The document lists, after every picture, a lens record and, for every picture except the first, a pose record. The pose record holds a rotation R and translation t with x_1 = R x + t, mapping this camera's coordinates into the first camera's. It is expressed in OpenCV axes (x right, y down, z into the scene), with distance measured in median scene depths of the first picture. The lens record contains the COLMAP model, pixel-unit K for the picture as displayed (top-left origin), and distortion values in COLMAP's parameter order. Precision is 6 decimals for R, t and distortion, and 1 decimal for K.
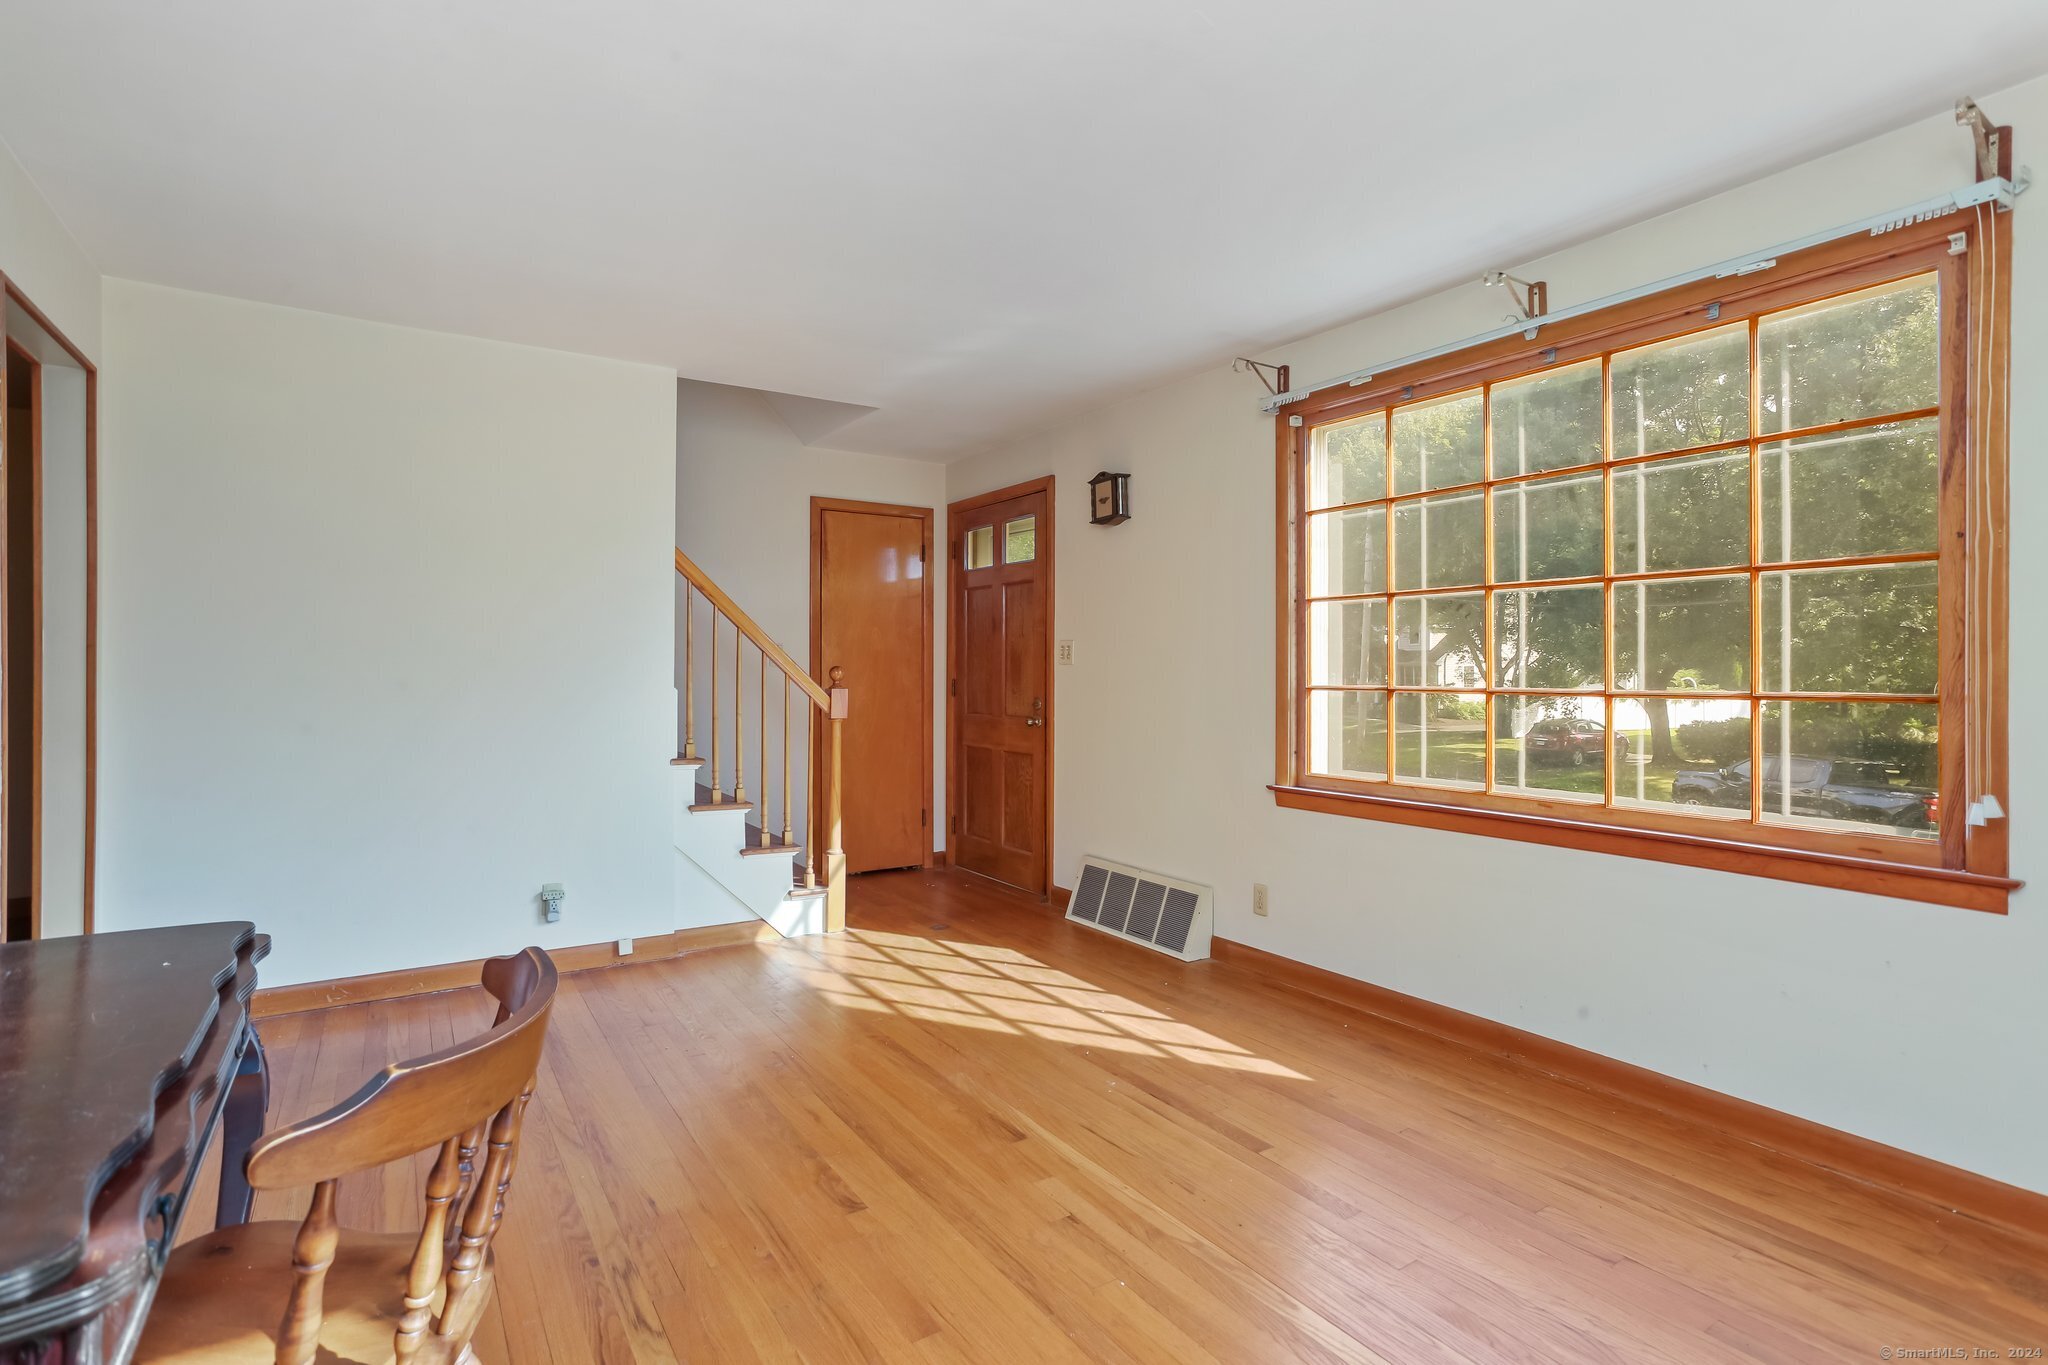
lens RADIAL K [[986.7, 0, 1026.0], [0, 986.7, 672.9], [0, 0, 1]] dist [-0.044787, 0.028083]
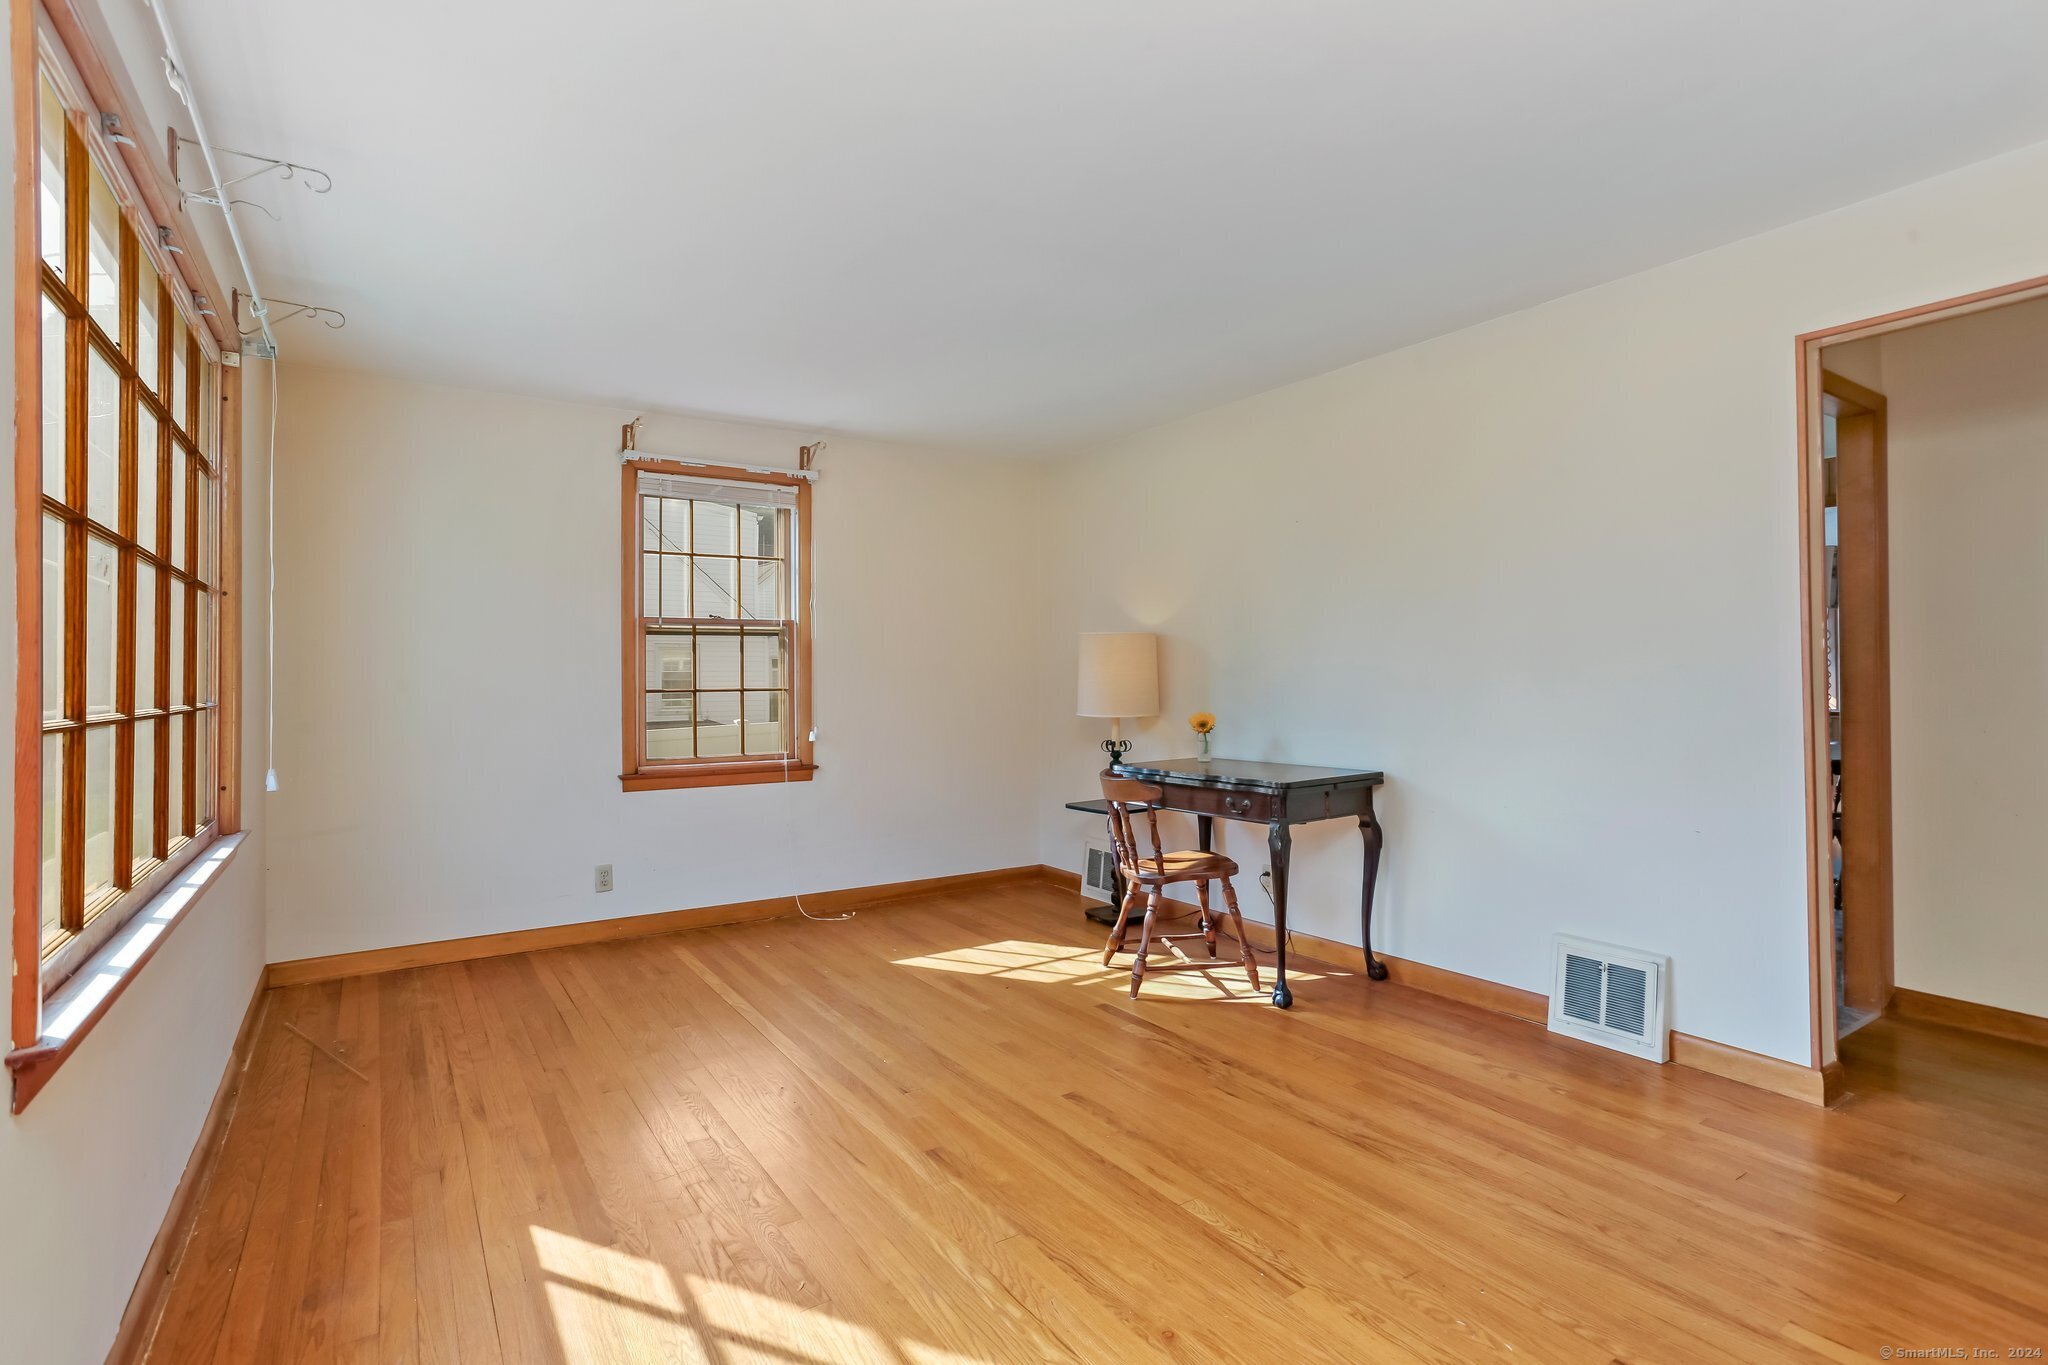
lens RADIAL K [[986.7, 0, 1015.4], [0, 986.7, 682.2], [0, 0, 1]] dist [-0.044787, 0.028083]
pose [[-0.999977, 0.005711, 0.003575, -0.068327], [0.005744, 0.999940, 0.009311, -0.005149], [-0.003522, 0.009331, -0.999950, 1.409530]]
